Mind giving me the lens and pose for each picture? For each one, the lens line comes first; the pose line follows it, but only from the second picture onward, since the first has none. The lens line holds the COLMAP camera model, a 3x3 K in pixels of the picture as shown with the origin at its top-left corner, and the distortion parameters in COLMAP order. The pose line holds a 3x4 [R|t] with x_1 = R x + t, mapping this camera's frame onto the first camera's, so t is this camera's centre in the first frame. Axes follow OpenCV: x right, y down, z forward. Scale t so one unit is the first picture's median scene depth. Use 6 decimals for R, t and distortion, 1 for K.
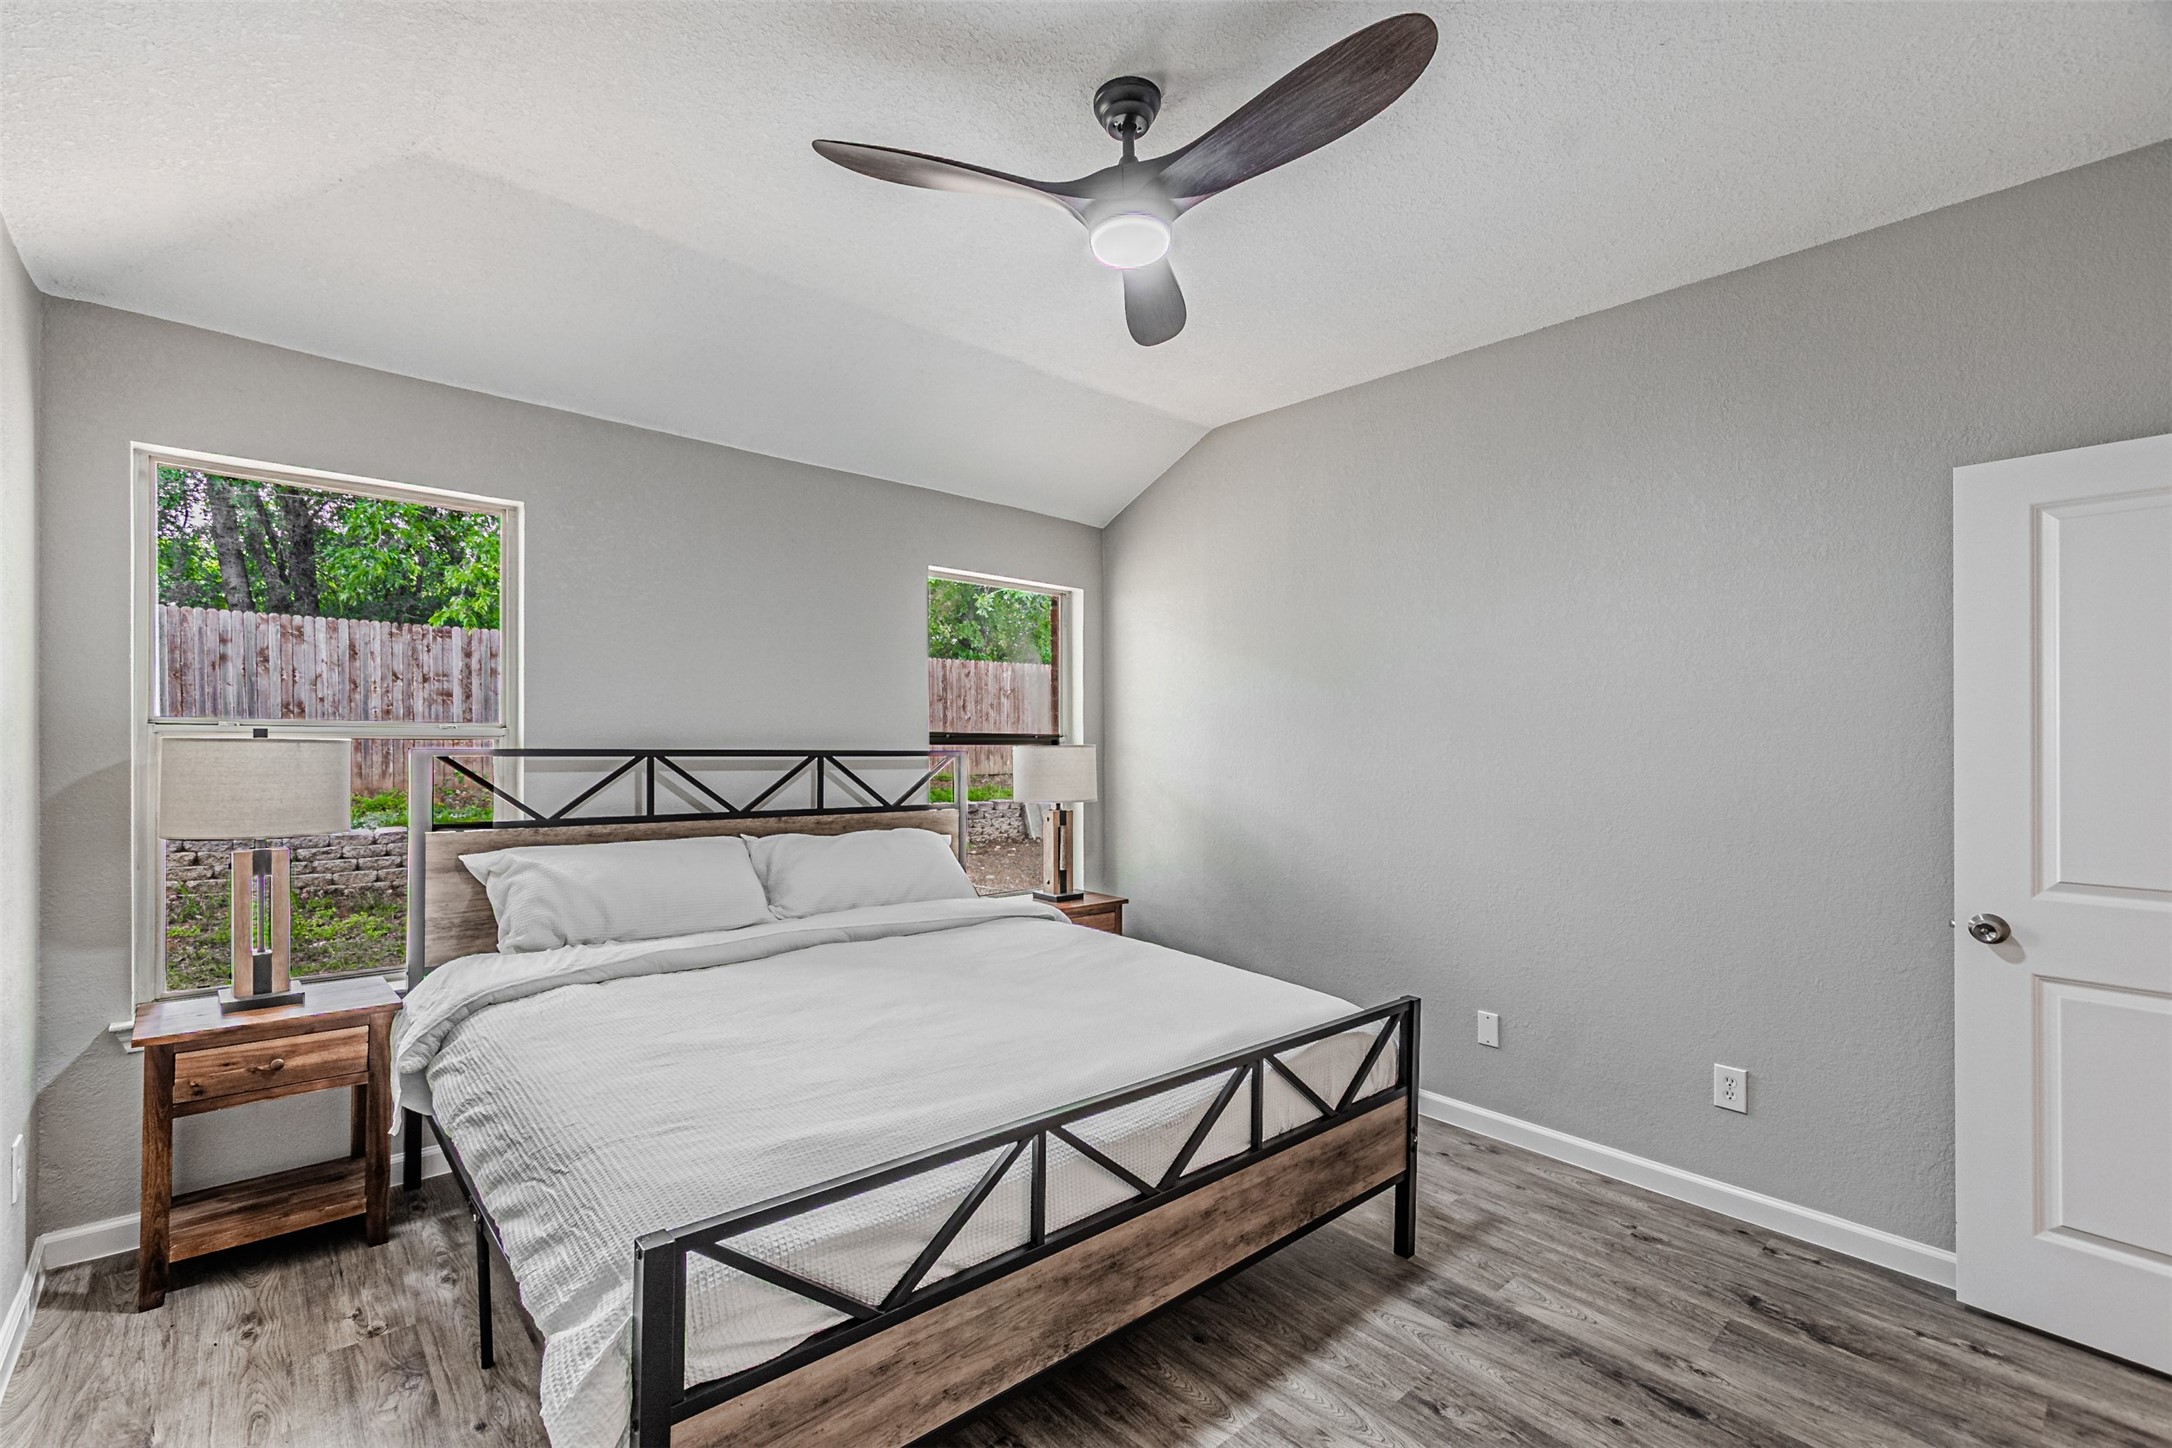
lens RADIAL K [[952.0, 0, 1062.8], [0, 952.0, 740.7], [0, 0, 1]] dist [0.001491, -0.000002]
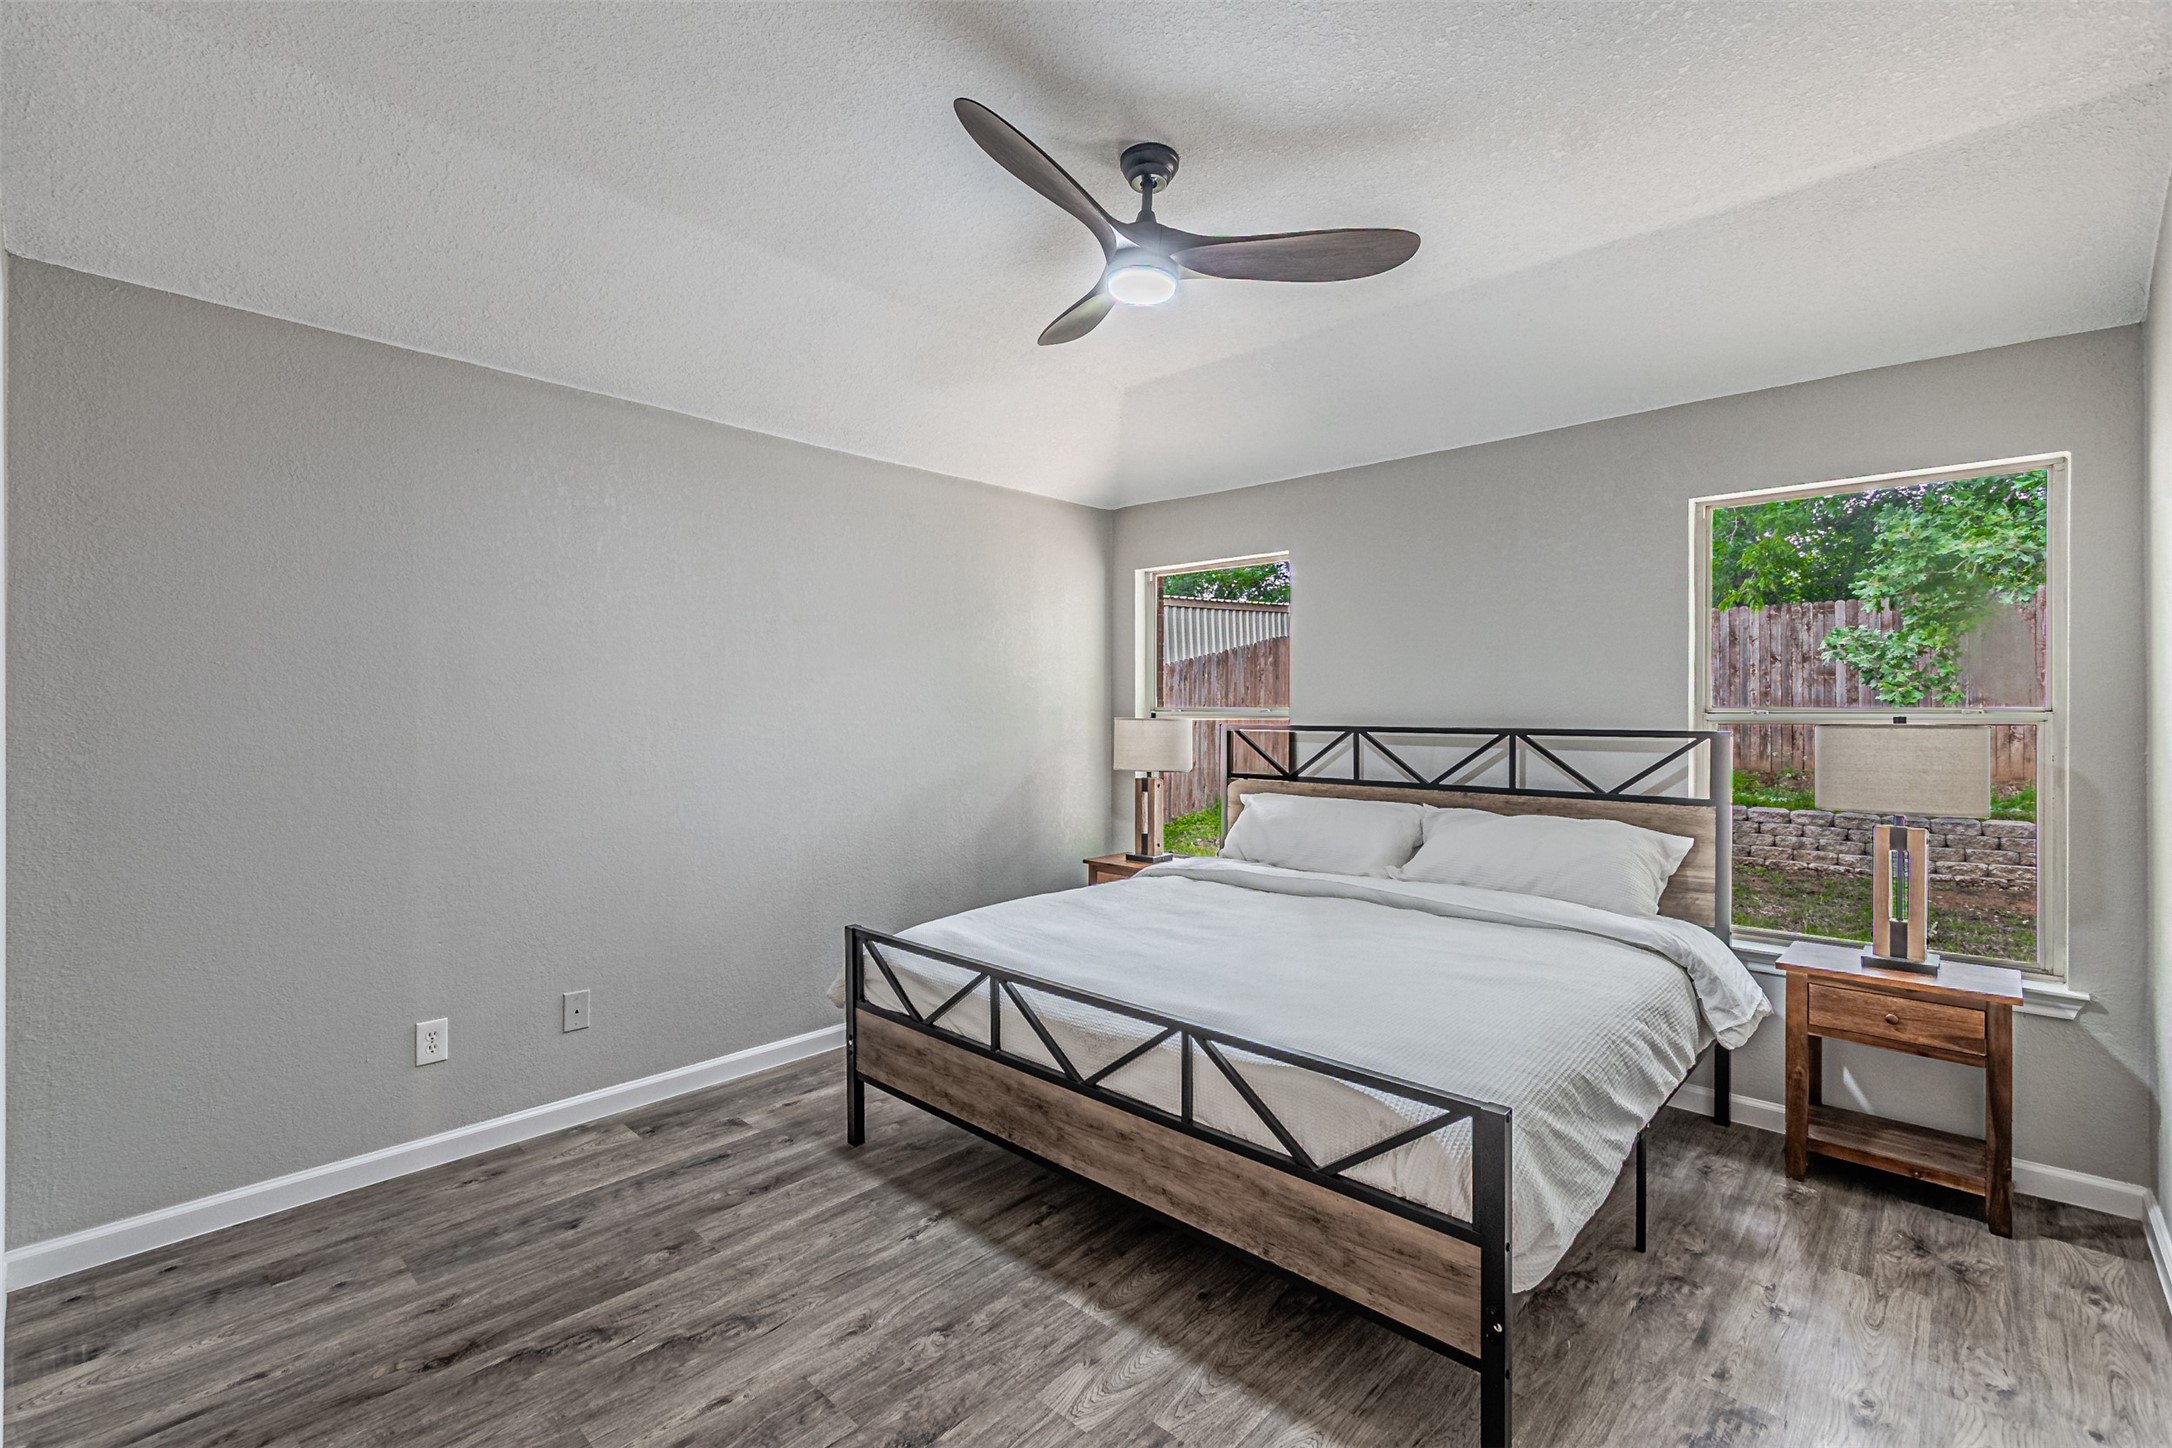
lens RADIAL K [[956.7, 0, 1054.7], [0, 956.7, 730.4], [0, 0, 1]] dist [0.005163, 0.000205]
pose [[0.083329, 0.006836, -0.996499, 0.993730], [0.000024, 0.999976, 0.006862, 0.006791], [0.996522, -0.000596, 0.083327, 0.644581]]
